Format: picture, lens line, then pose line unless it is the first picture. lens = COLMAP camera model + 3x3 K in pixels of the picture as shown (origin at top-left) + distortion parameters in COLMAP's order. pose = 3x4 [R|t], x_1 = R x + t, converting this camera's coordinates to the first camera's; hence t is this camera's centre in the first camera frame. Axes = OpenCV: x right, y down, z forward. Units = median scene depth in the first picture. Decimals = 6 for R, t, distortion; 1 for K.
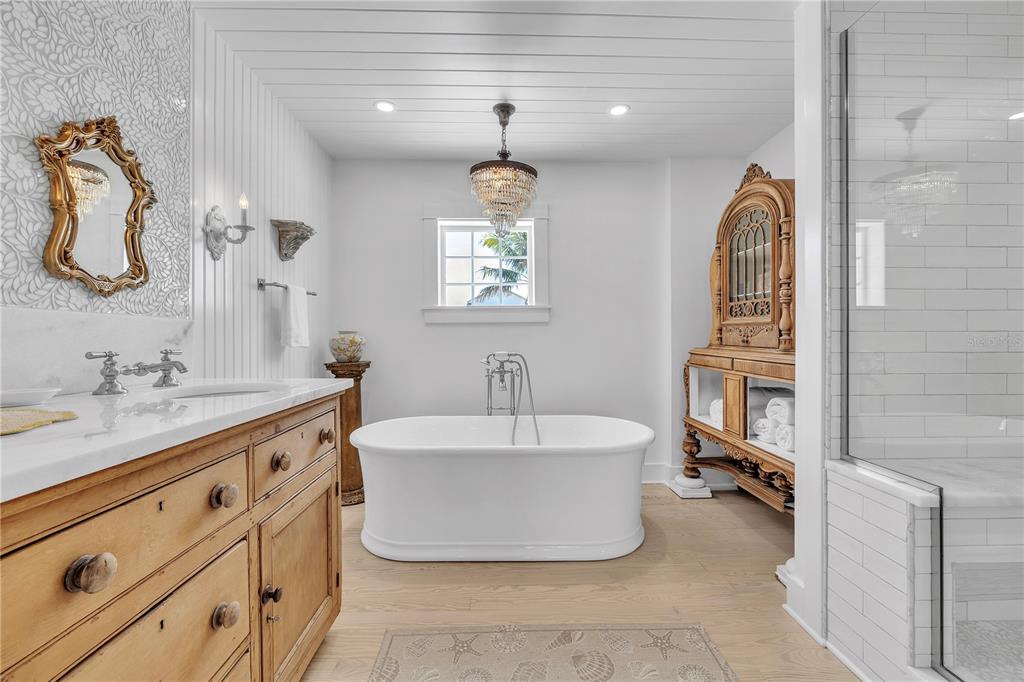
lens RADIAL K [[433.8, 0, 512.0], [0, 433.8, 341.0], [0, 0, 1]] dist [-0.002857, -0.000081]
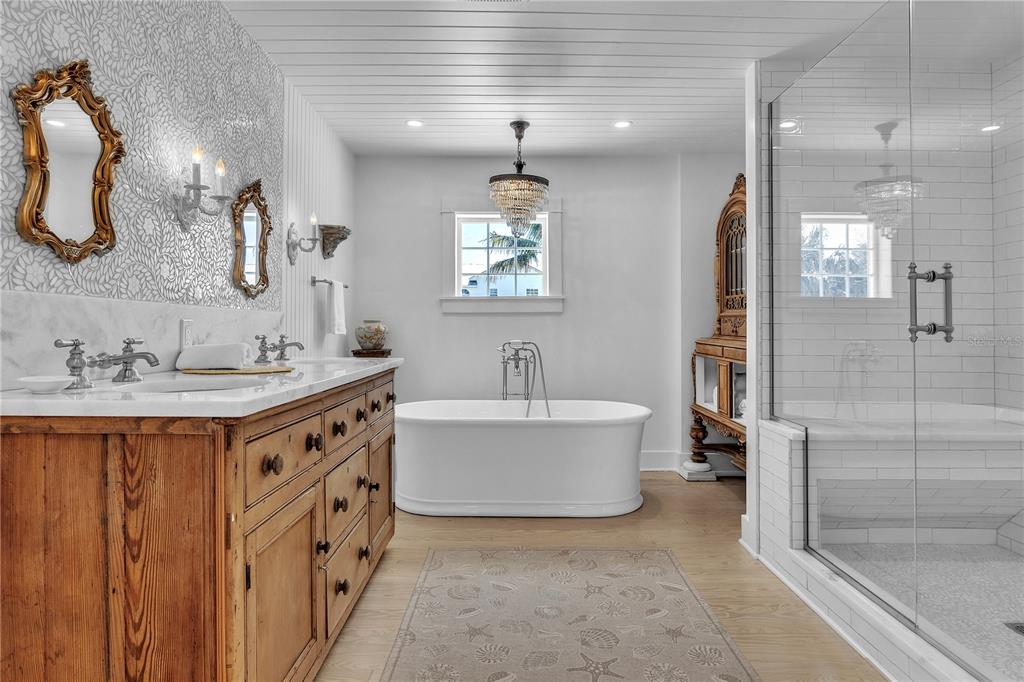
lens RADIAL K [[593.2, 0, 512.0], [0, 593.2, 341.0], [0, 0, 1]] dist [0.002383, 0.000242]
pose [[0.999587, 0.005074, -0.028274, 0.009657], [-0.004609, 0.999853, 0.016498, 0.003717], [0.028354, -0.016361, 0.999464, -0.676780]]
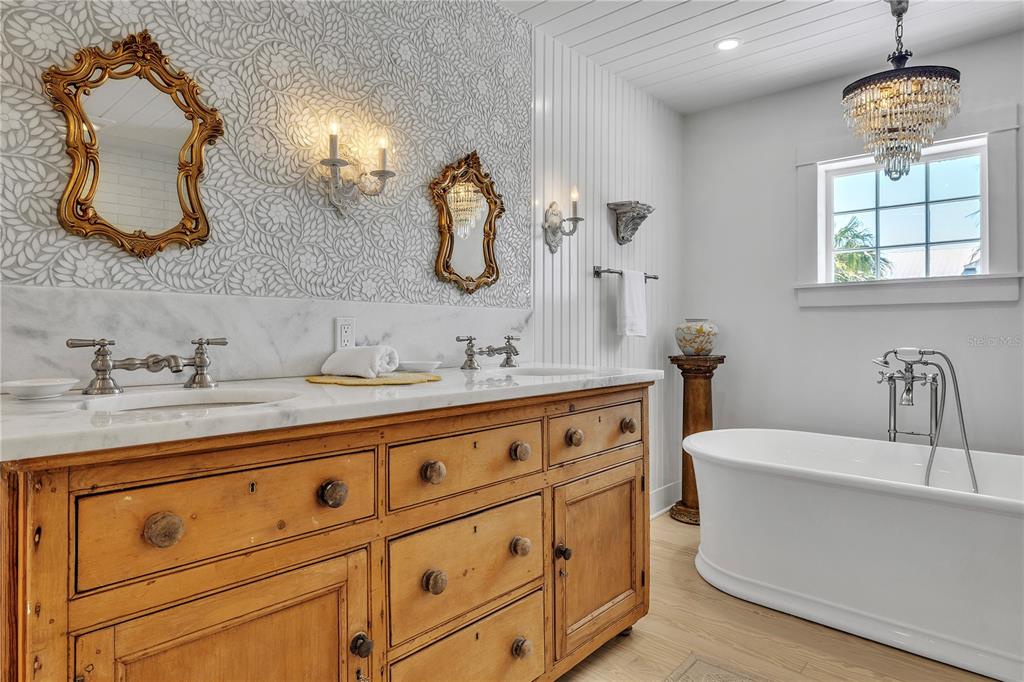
lens RADIAL K [[593.2, 0, 512.0], [0, 593.2, 341.0], [0, 0, 1]] dist [0.002383, 0.000242]
pose [[0.725619, 0.017967, -0.687862, 0.233984], [-0.007336, 0.999804, 0.018376, 0.003114], [0.688058, -0.008288, 0.725609, -0.123164]]
